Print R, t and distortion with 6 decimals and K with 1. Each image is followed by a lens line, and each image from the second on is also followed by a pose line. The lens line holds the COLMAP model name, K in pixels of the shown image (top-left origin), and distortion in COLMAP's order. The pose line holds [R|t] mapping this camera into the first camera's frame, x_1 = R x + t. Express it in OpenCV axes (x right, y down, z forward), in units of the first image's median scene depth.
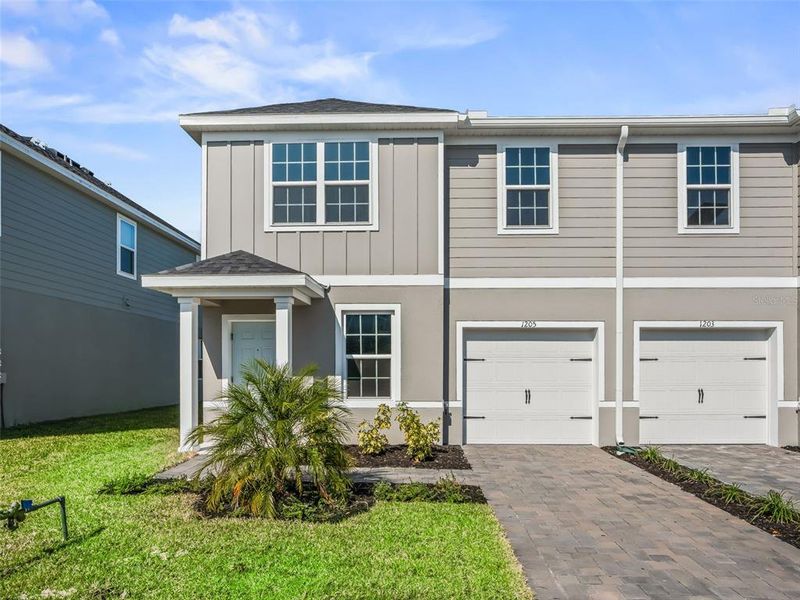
lens RADIAL K [[585.8, 0, 397.0], [0, 585.8, 365.8], [0, 0, 1]] dist [-0.068481, 0.075875]
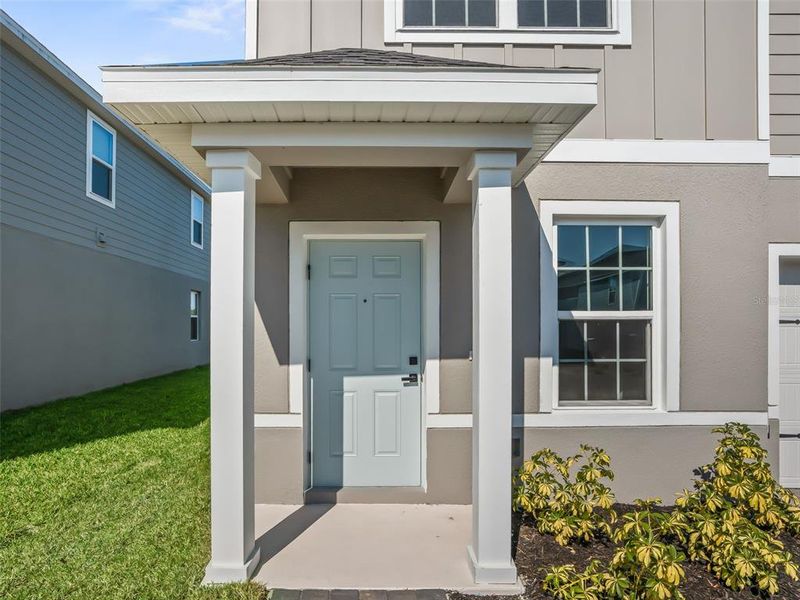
lens RADIAL K [[508.1, 0, 368.7], [0, 508.1, 325.2], [0, 0, 1]] dist [-0.019054, 0.002184]
pose [[0.999636, 0.003121, 0.026786, -0.249332], [-0.003245, 0.999984, 0.004577, -0.009047], [-0.026771, -0.004662, 0.999631, 0.598389]]
